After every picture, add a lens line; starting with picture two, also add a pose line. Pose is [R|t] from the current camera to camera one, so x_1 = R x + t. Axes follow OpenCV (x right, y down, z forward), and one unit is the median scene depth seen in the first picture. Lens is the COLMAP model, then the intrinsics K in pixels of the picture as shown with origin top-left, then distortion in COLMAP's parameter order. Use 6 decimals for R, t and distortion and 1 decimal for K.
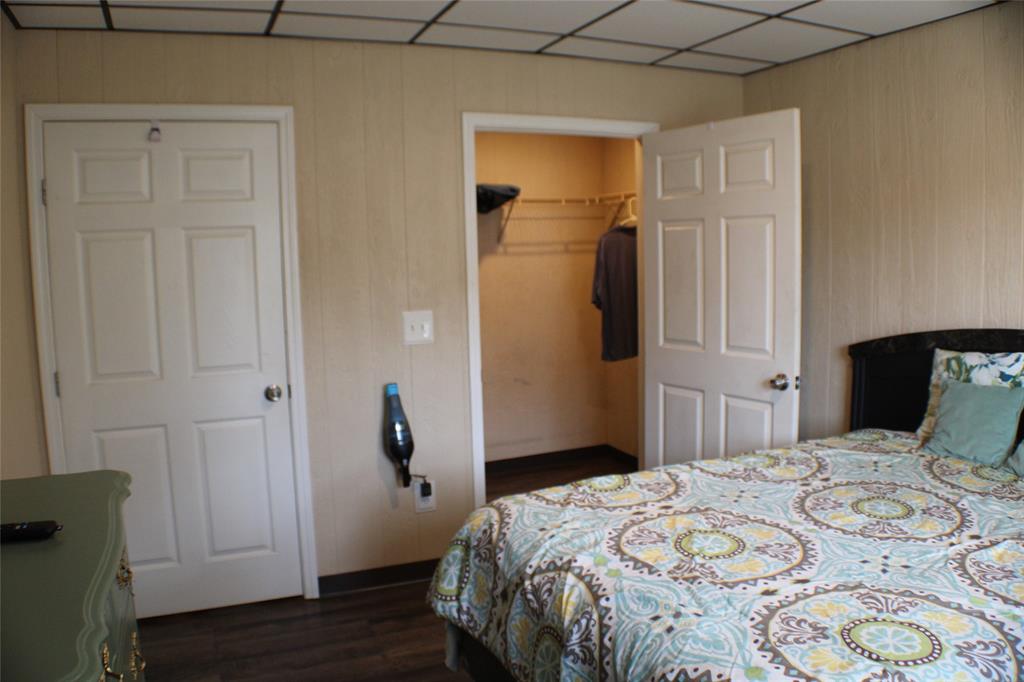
lens RADIAL K [[791.4, 0, 512.0], [0, 791.4, 341.0], [0, 0, 1]] dist [-0.187708, 0.000059]
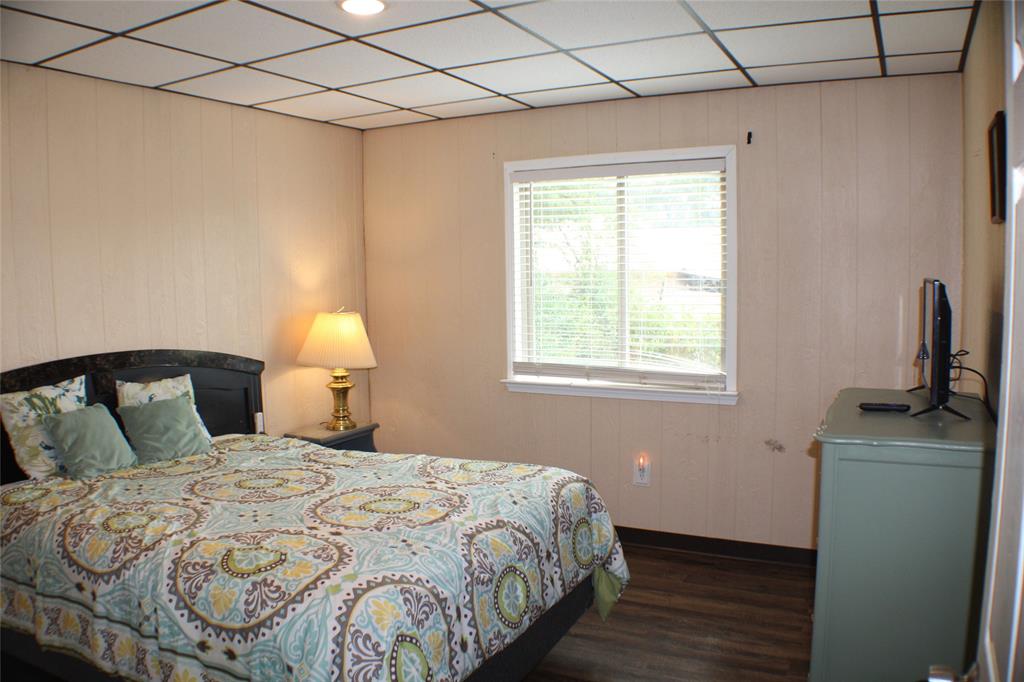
lens RADIAL K [[791.4, 0, 512.0], [0, 791.4, 341.0], [0, 0, 1]] dist [-0.187708, 0.000059]
pose [[-0.629158, -0.034145, 0.776527, -0.762299], [0.120328, 0.982712, 0.140703, -0.144680], [-0.767907, 0.181963, -0.614173, 1.385629]]
